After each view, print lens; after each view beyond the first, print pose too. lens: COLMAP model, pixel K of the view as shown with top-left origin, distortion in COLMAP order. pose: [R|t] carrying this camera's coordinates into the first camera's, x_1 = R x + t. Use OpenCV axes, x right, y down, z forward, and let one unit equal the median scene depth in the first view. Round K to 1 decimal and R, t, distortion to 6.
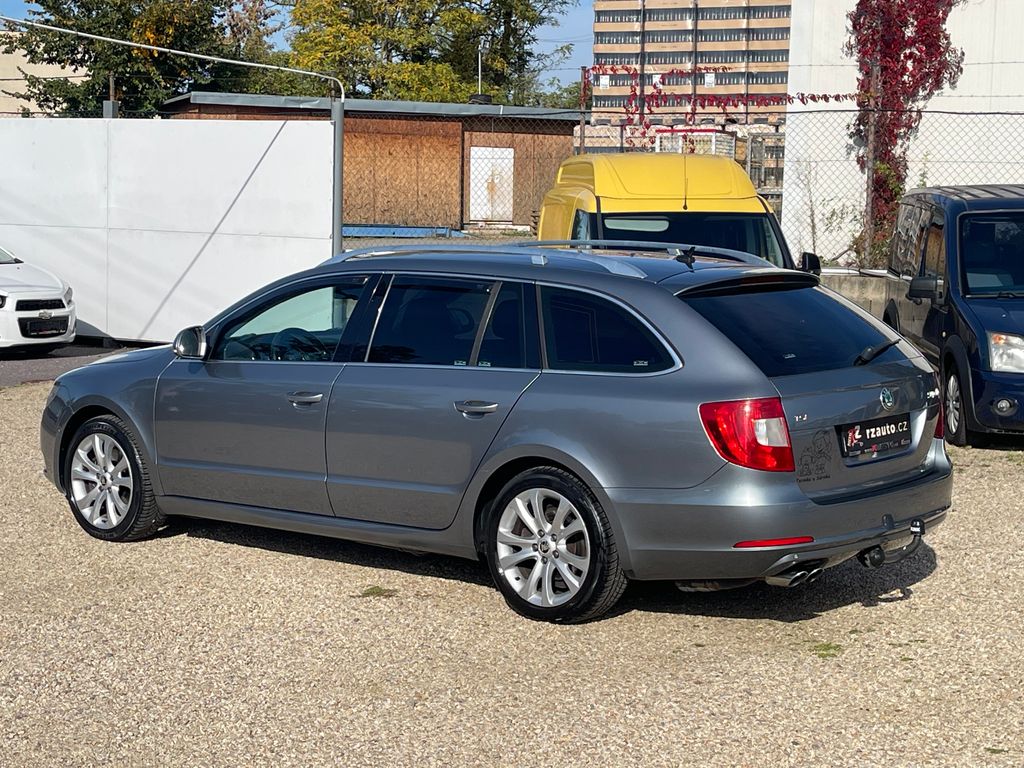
lens RADIAL K [[1810.9, 0, 512.0], [0, 1810.9, 384.0], [0, 0, 1]] dist [0.031308, 0.019069]
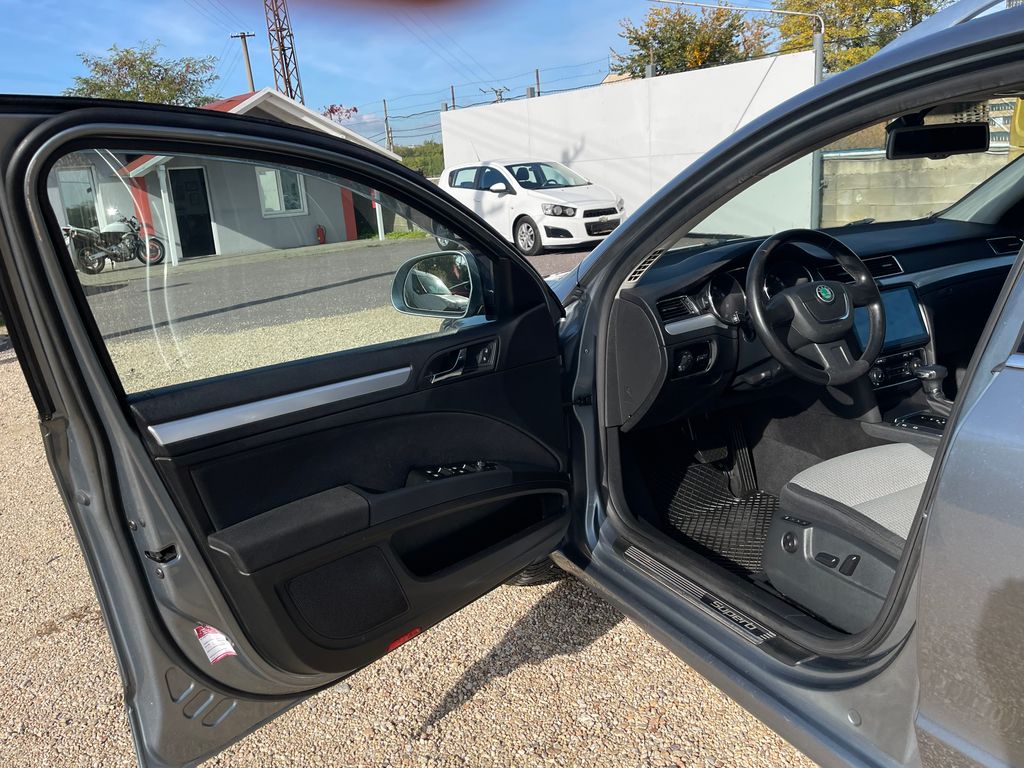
lens RADIAL K [[828.2, 0, 512.0], [0, 828.2, 384.0], [0, 0, 1]] dist [0.022739, -0.001213]
pose [[0.908567, 0.015531, -0.417449, -0.039757], [0.053204, 0.986868, 0.152513, -0.011683], [0.414336, -0.160778, 0.895810, 0.316486]]
